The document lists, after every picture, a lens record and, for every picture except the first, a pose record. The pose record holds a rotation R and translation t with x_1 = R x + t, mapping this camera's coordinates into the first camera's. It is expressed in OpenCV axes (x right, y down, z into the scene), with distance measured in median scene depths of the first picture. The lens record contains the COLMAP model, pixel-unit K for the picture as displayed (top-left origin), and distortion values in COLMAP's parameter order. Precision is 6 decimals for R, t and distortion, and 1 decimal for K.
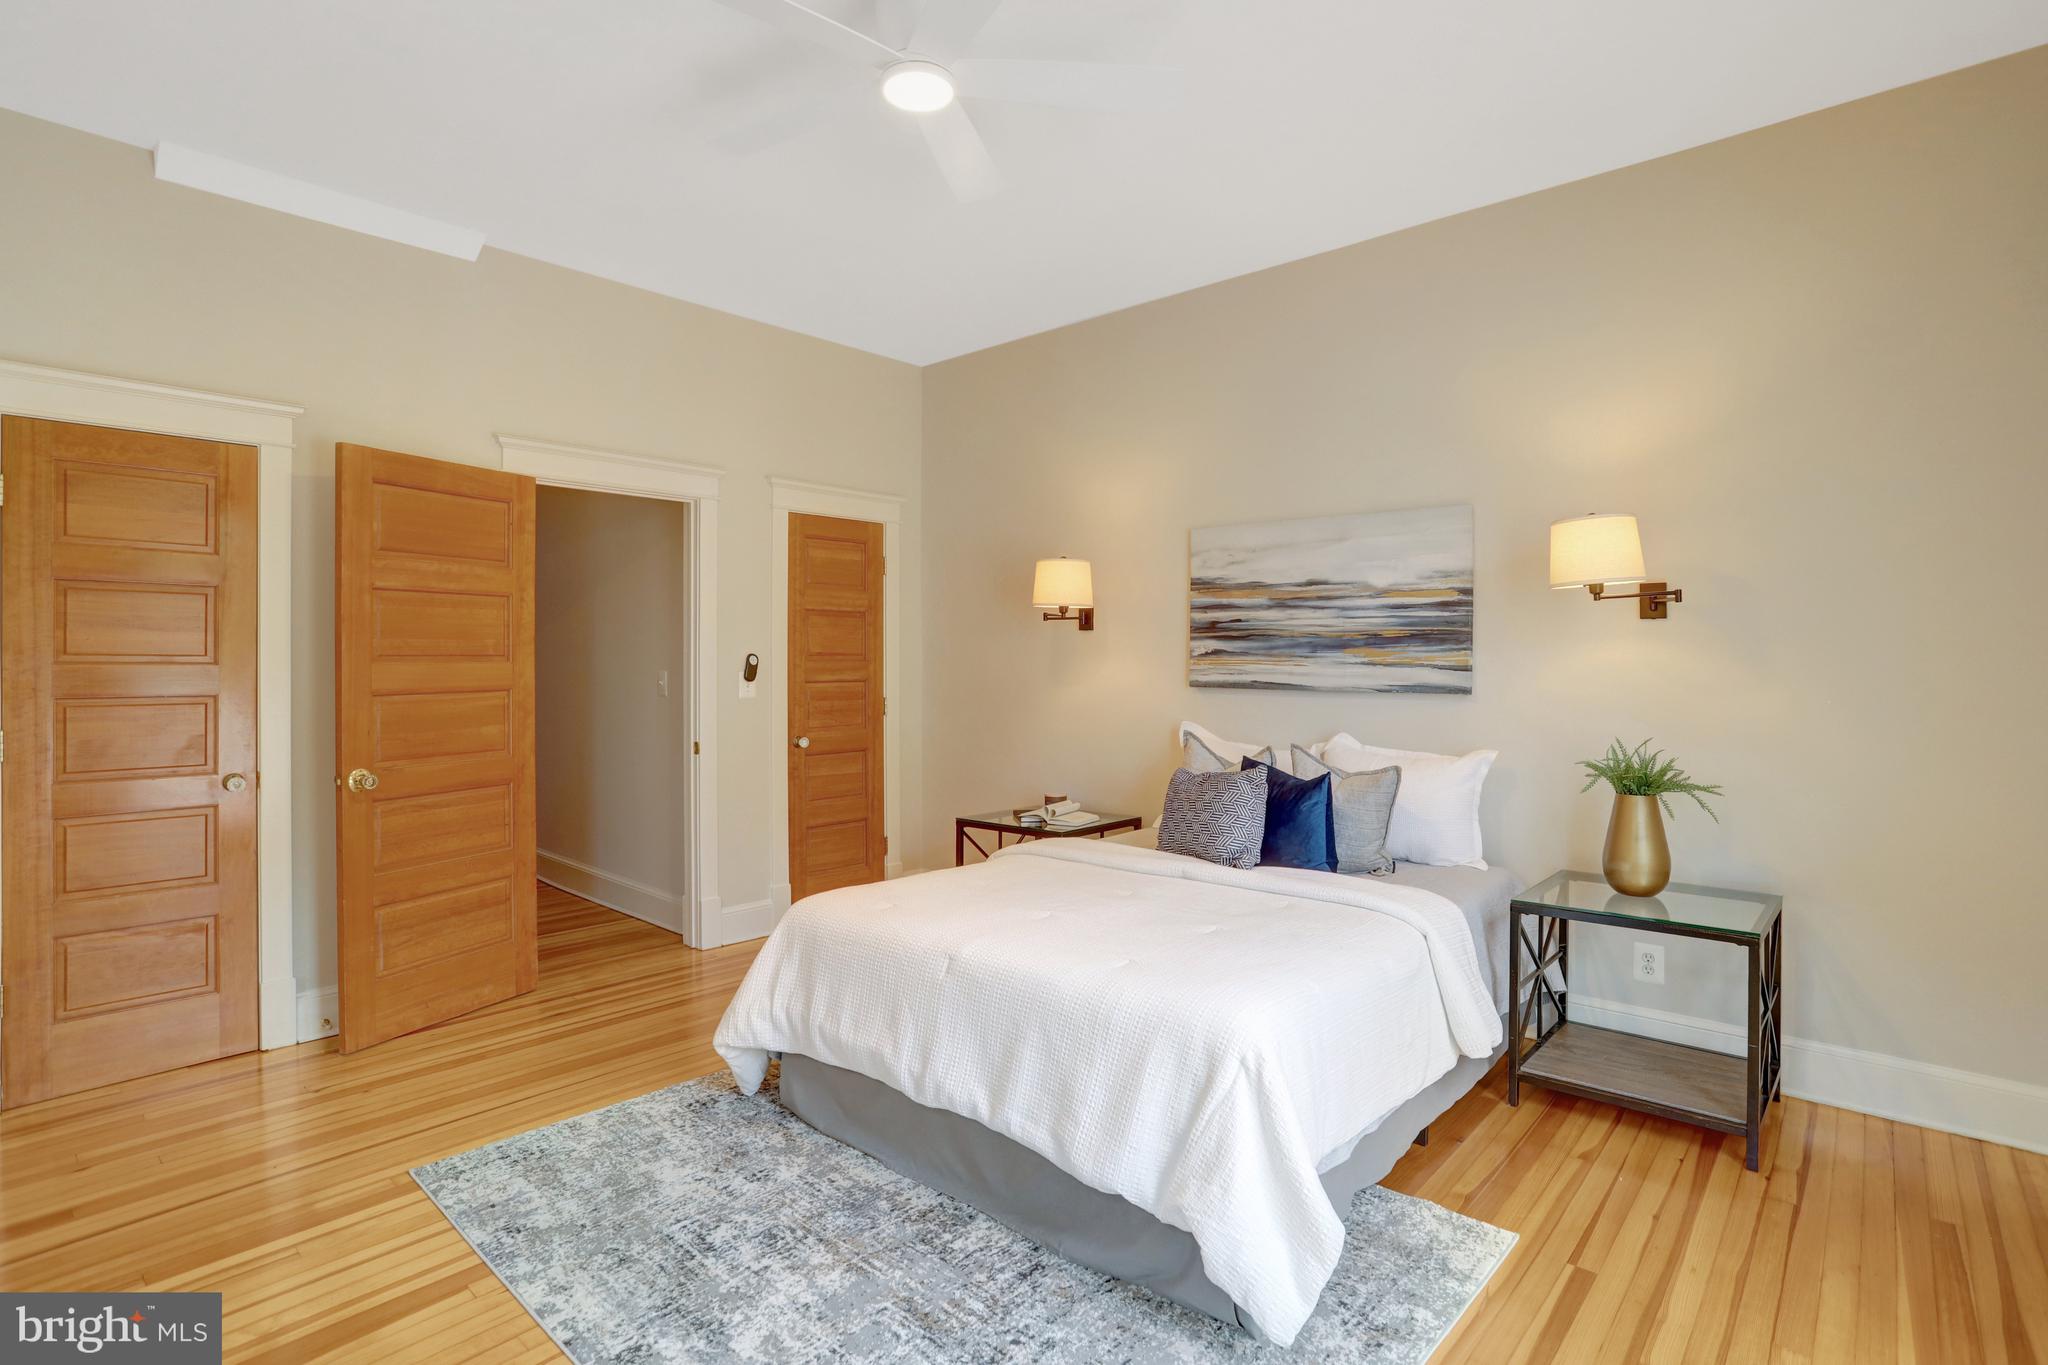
lens RADIAL K [[1005.8, 0, 1024.8], [0, 1005.8, 674.7], [0, 0, 1]] dist [-0.050777, 0.026472]
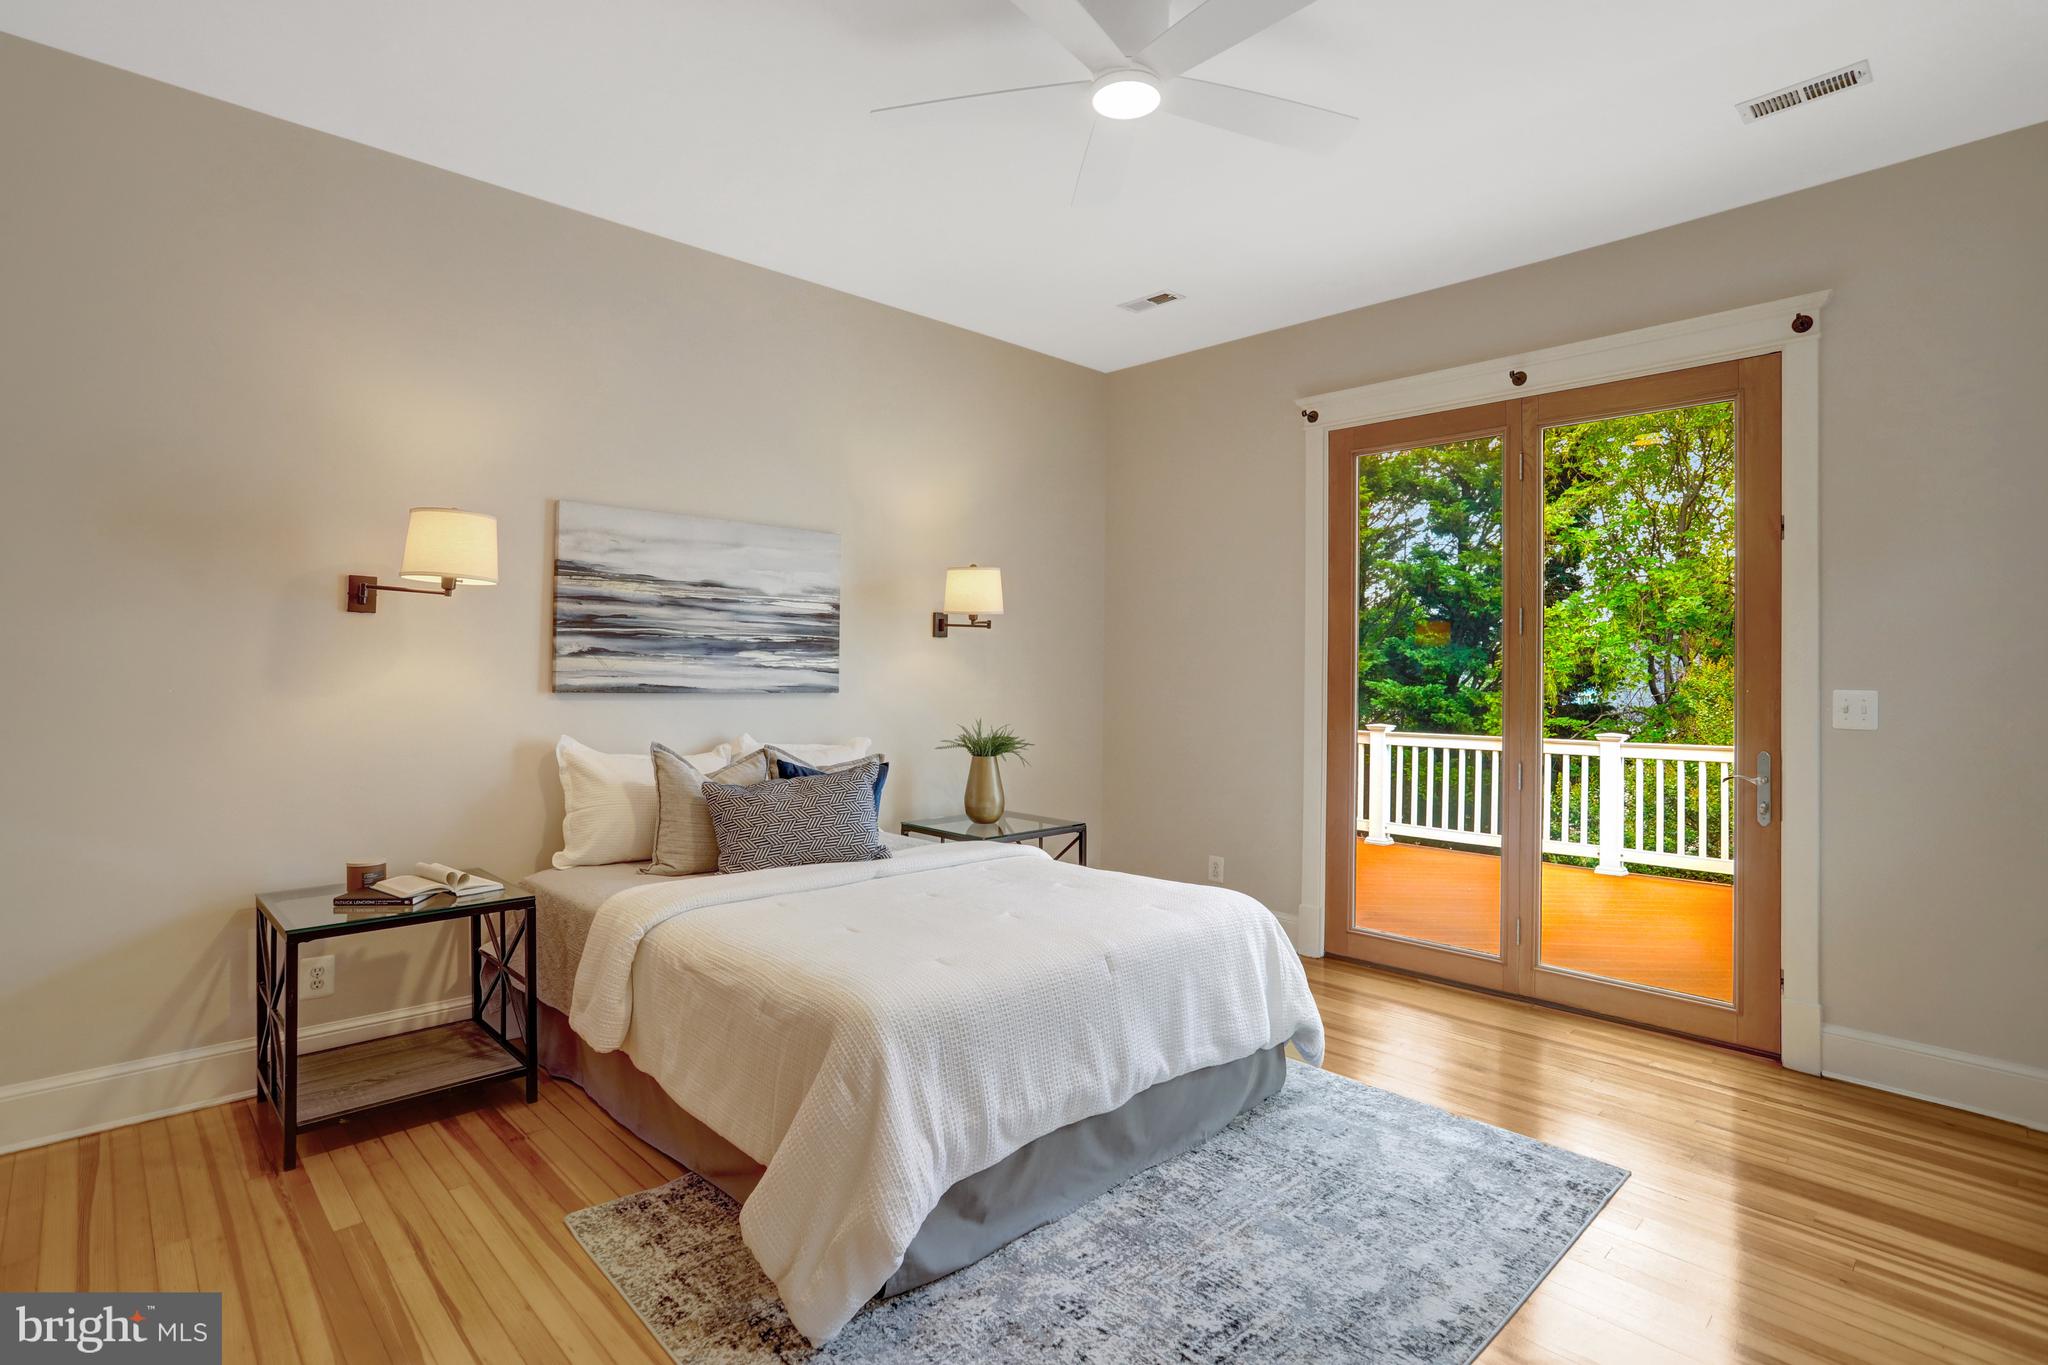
lens RADIAL K [[1005.8, 0, 1022.4], [0, 1005.8, 664.9], [0, 0, 1]] dist [-0.050777, 0.026472]
pose [[0.072352, 0.002833, 0.997375, -0.752086], [-0.001282, 0.999995, -0.002747, -0.010517], [-0.997378, -0.001080, 0.072356, 0.689103]]
